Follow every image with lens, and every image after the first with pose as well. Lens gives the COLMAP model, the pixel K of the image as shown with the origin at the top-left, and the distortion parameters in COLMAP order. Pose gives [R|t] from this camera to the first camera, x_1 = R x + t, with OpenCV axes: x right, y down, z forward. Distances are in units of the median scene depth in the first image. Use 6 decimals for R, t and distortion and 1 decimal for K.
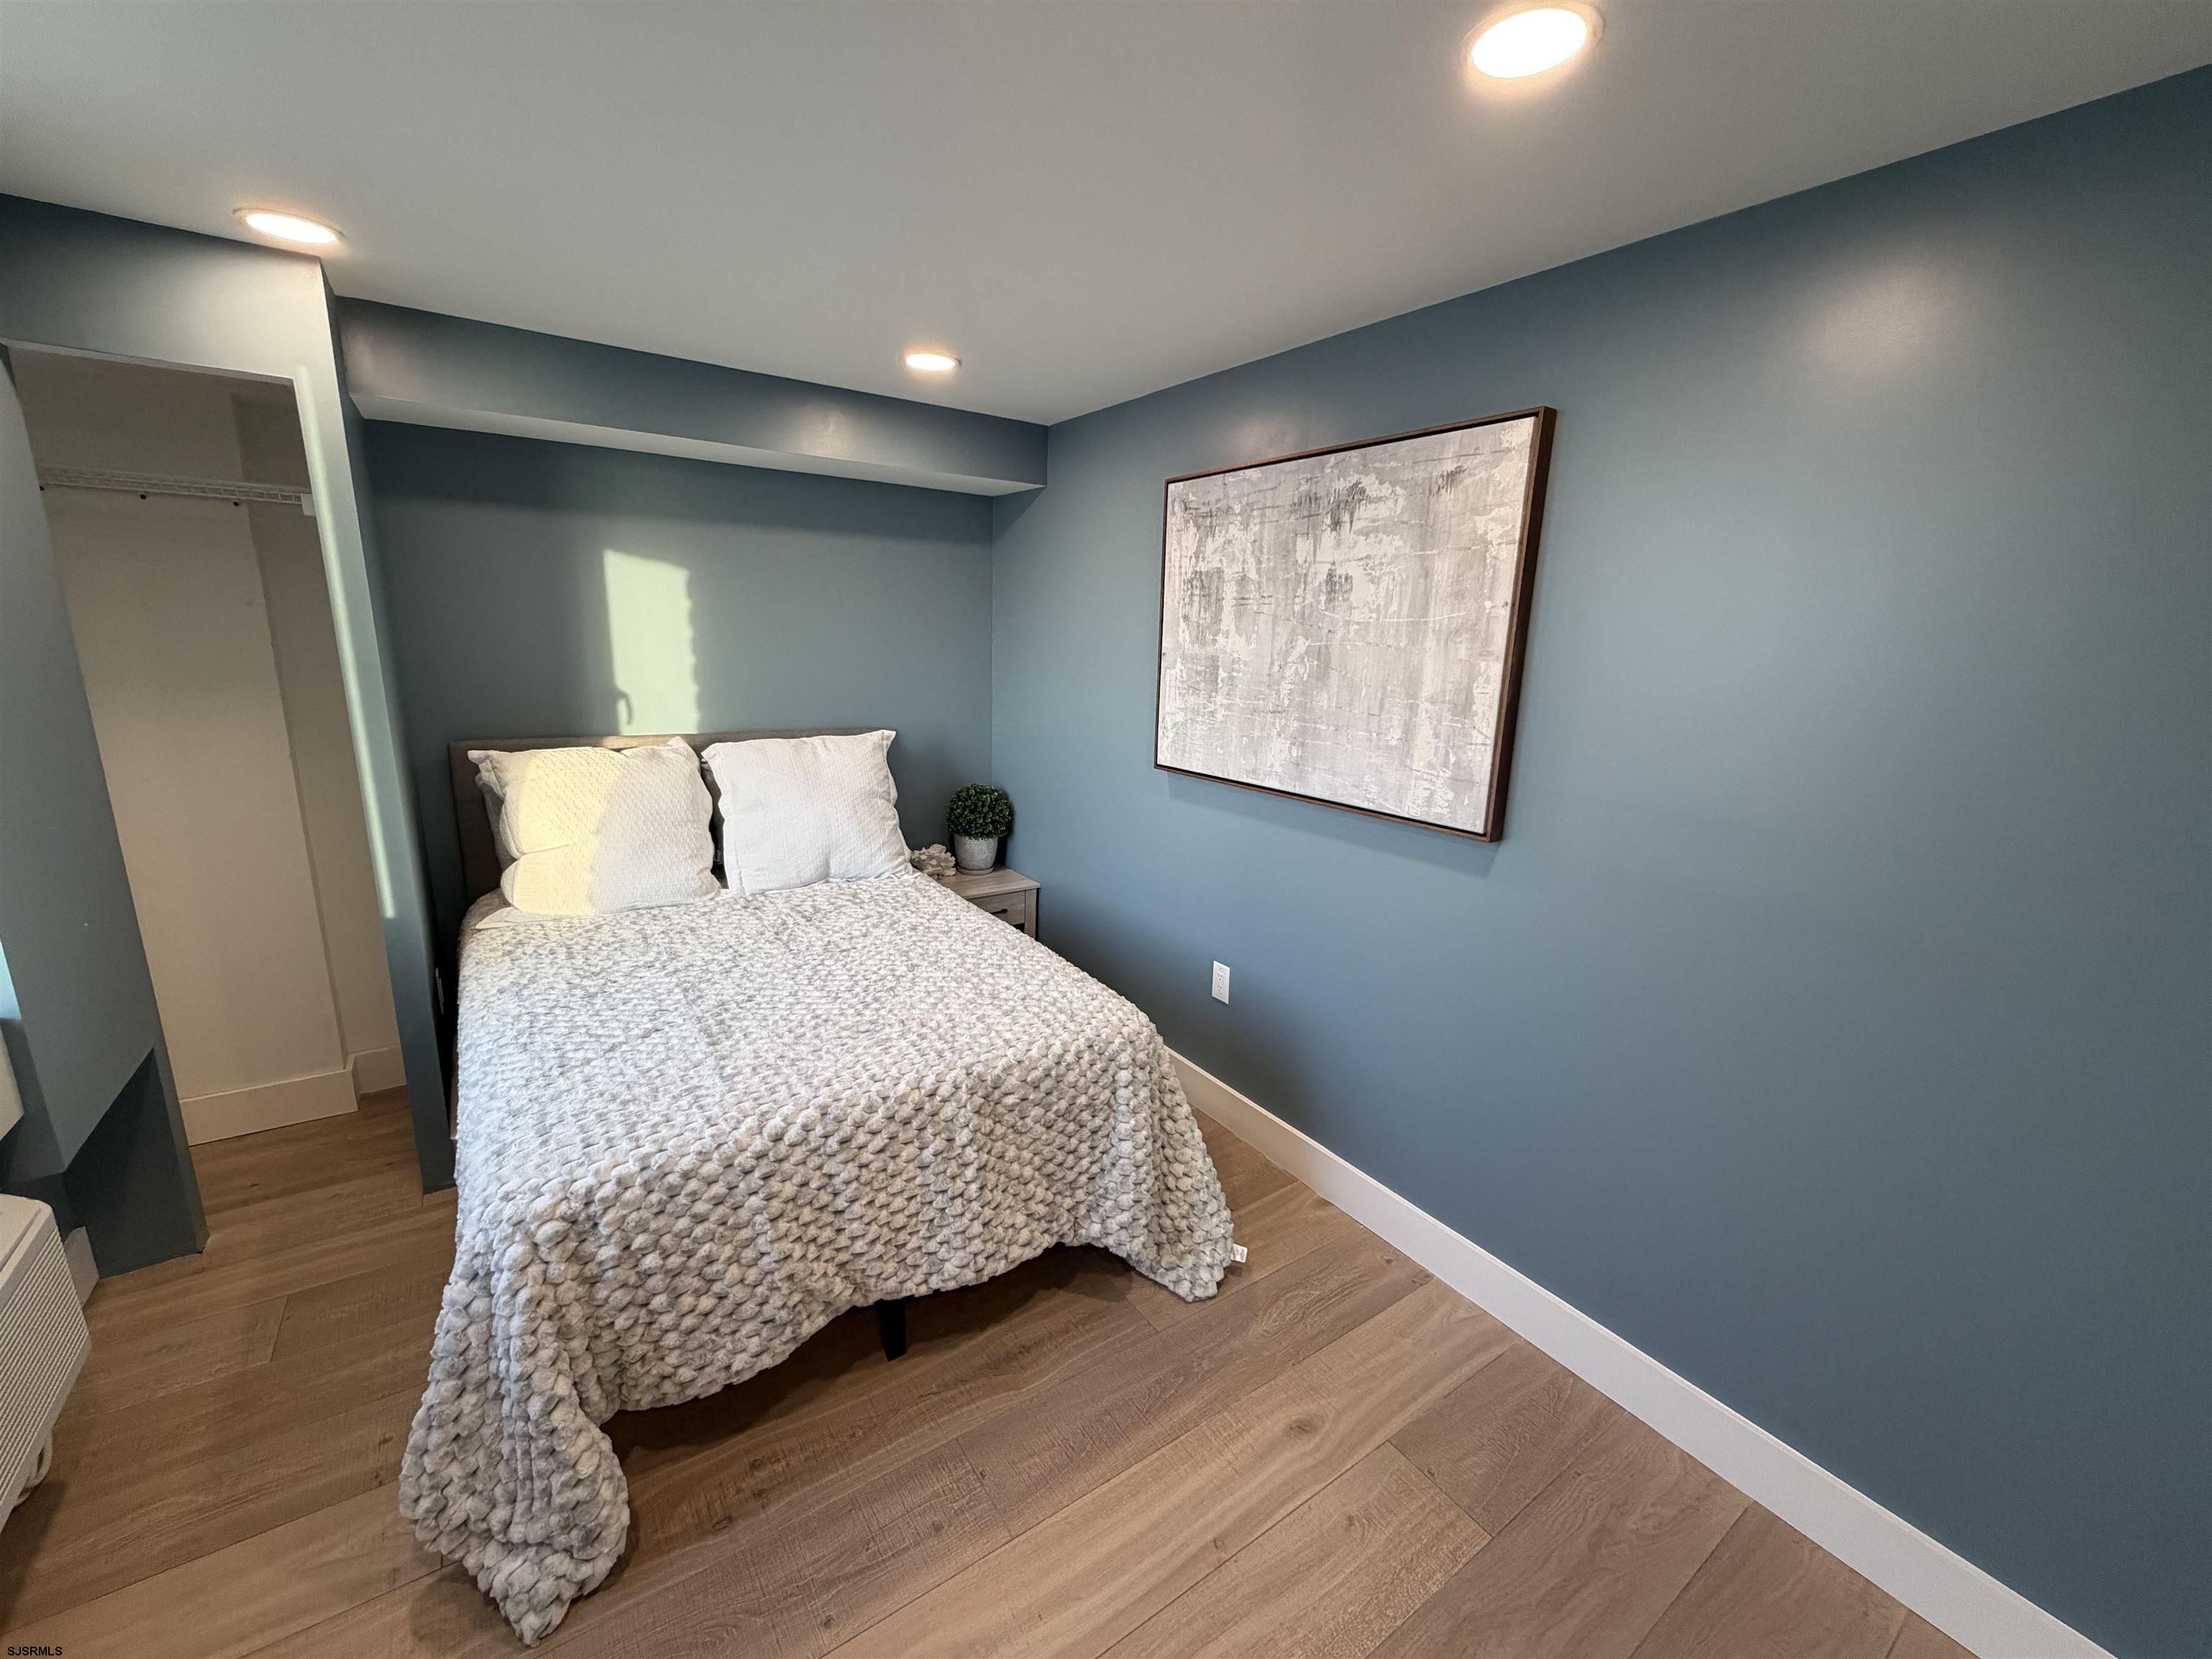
lens RADIAL K [[882.3, 0, 1101.2], [0, 882.3, 829.4], [0, 0, 1]] dist [0.002014, -0.000500]
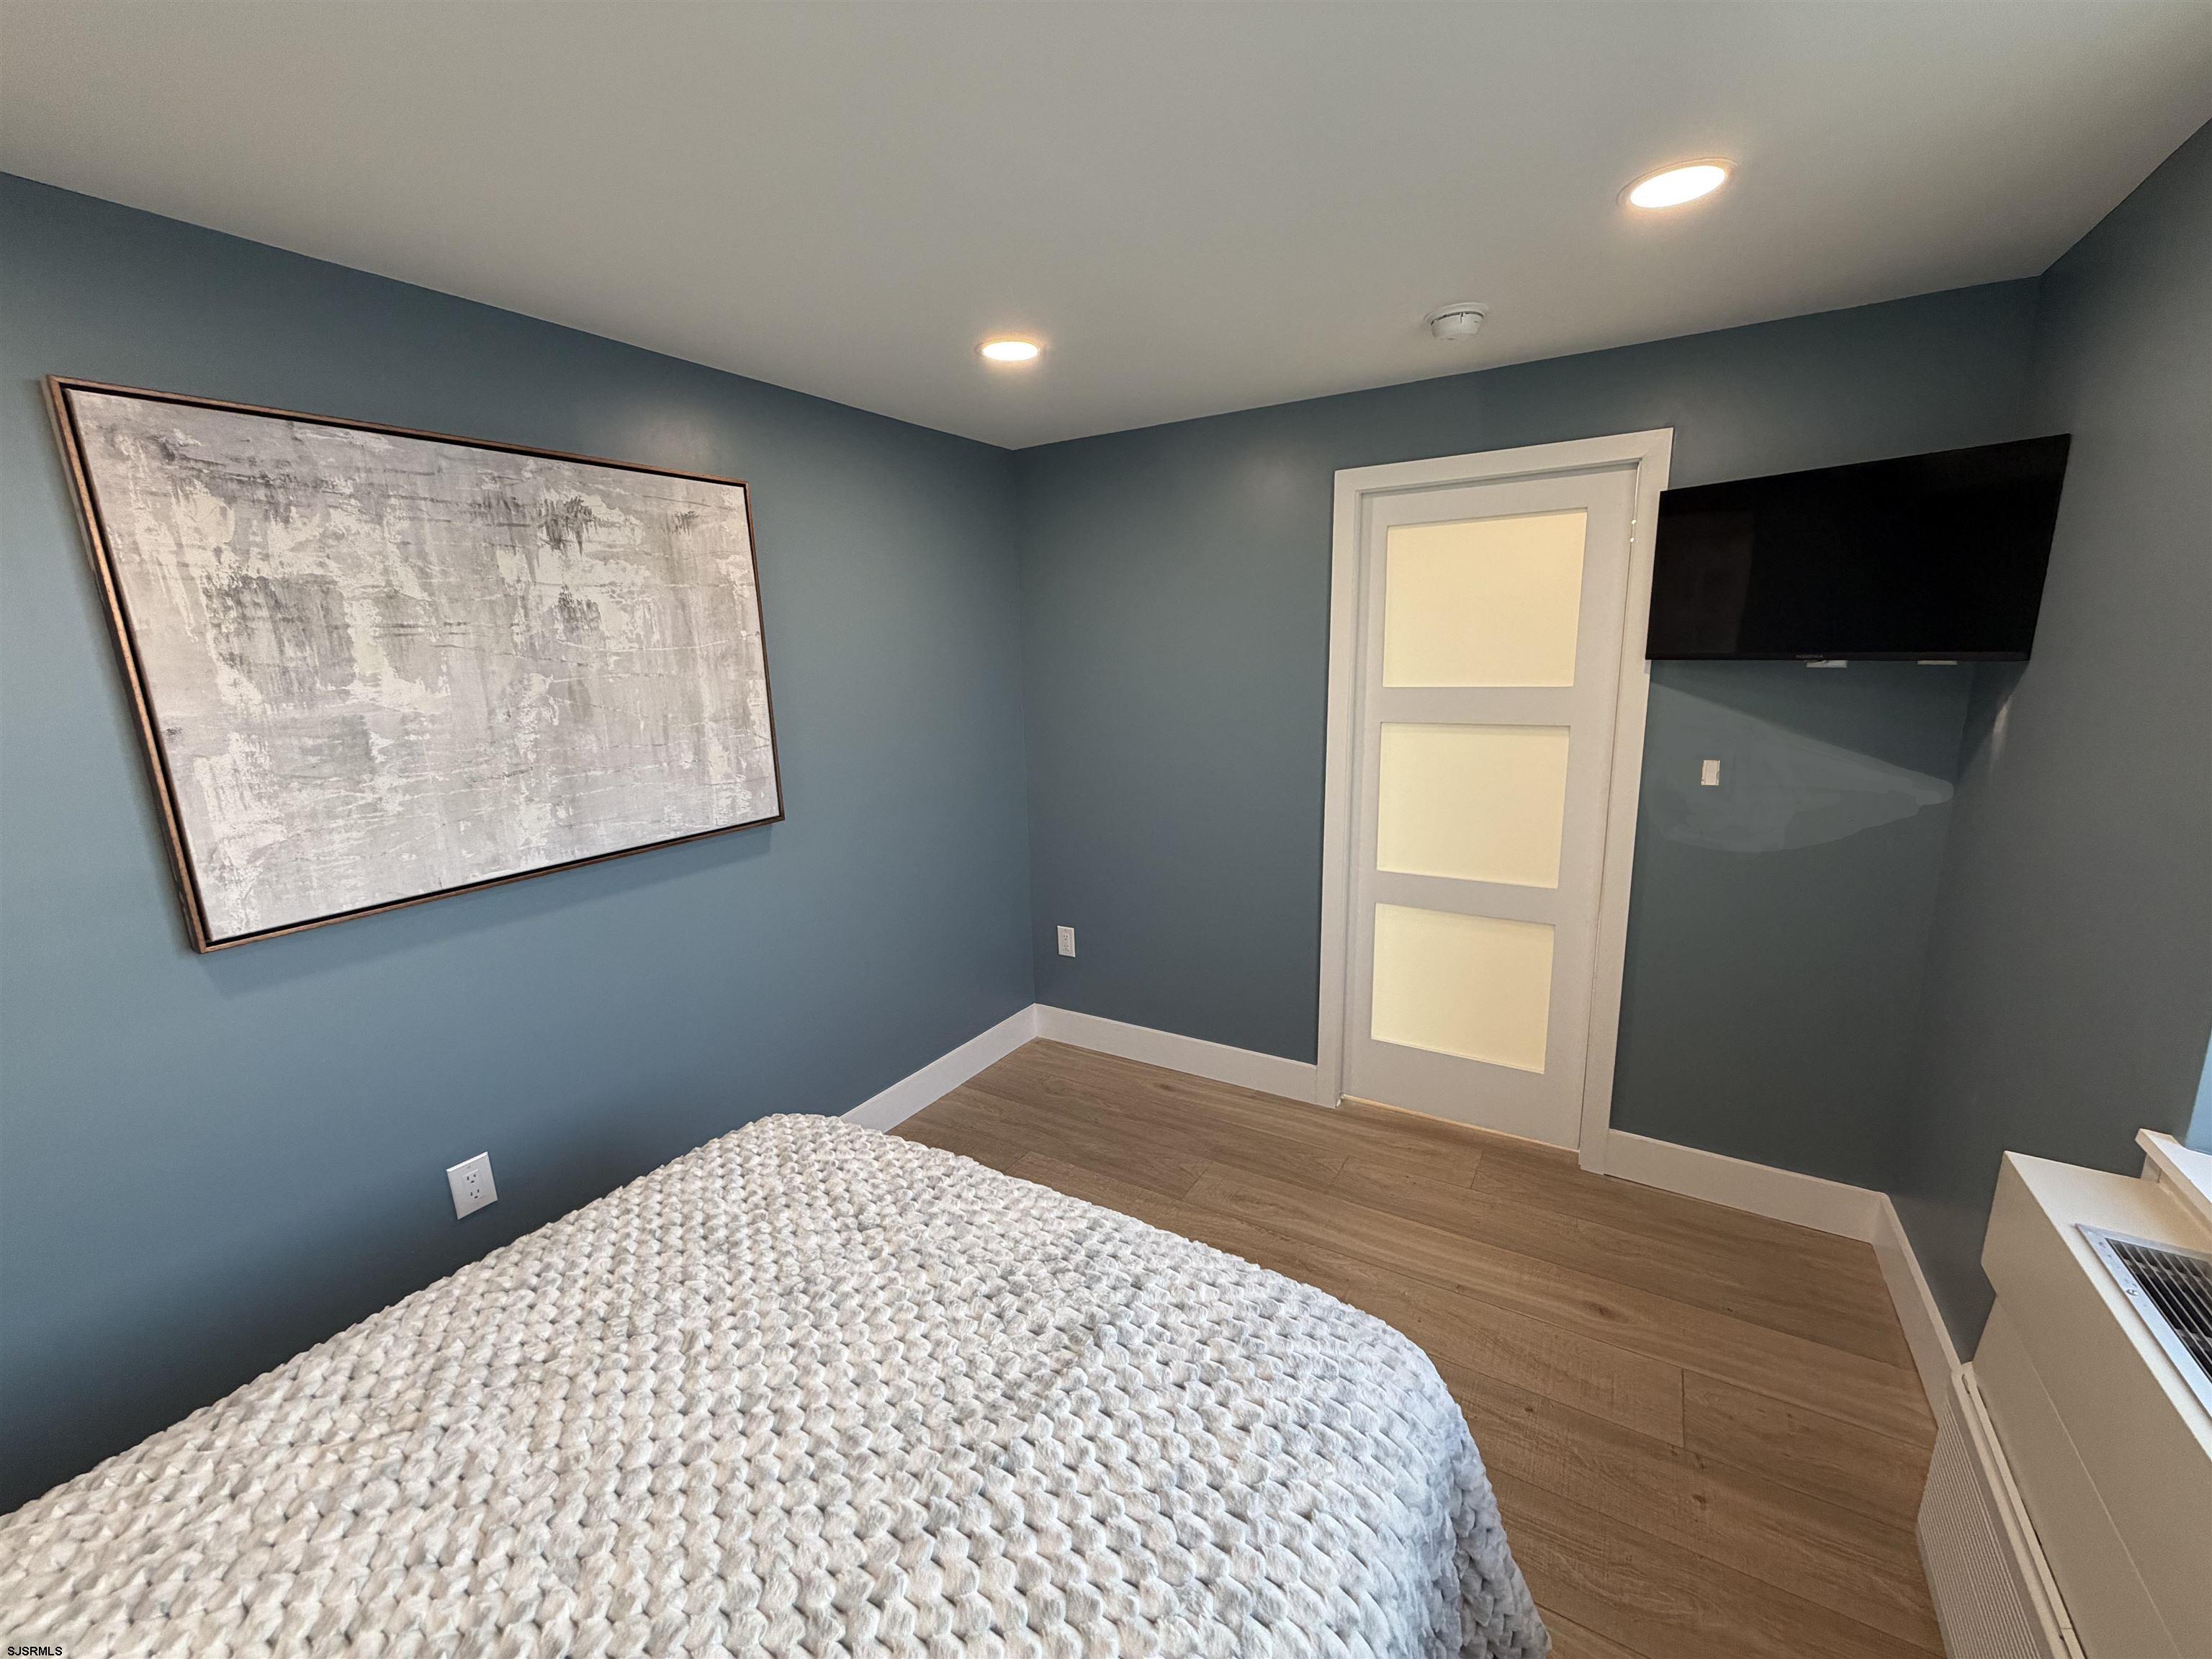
lens RADIAL K [[882.3, 0, 1101.2], [0, 882.3, 829.4], [0, 0, 1]] dist [0.002014, -0.000500]
pose [[-0.398658, -0.212102, 0.892236, -0.785462], [0.216394, 0.923663, 0.316259, -0.246962], [-0.891205, 0.319154, -0.322328, 0.904961]]
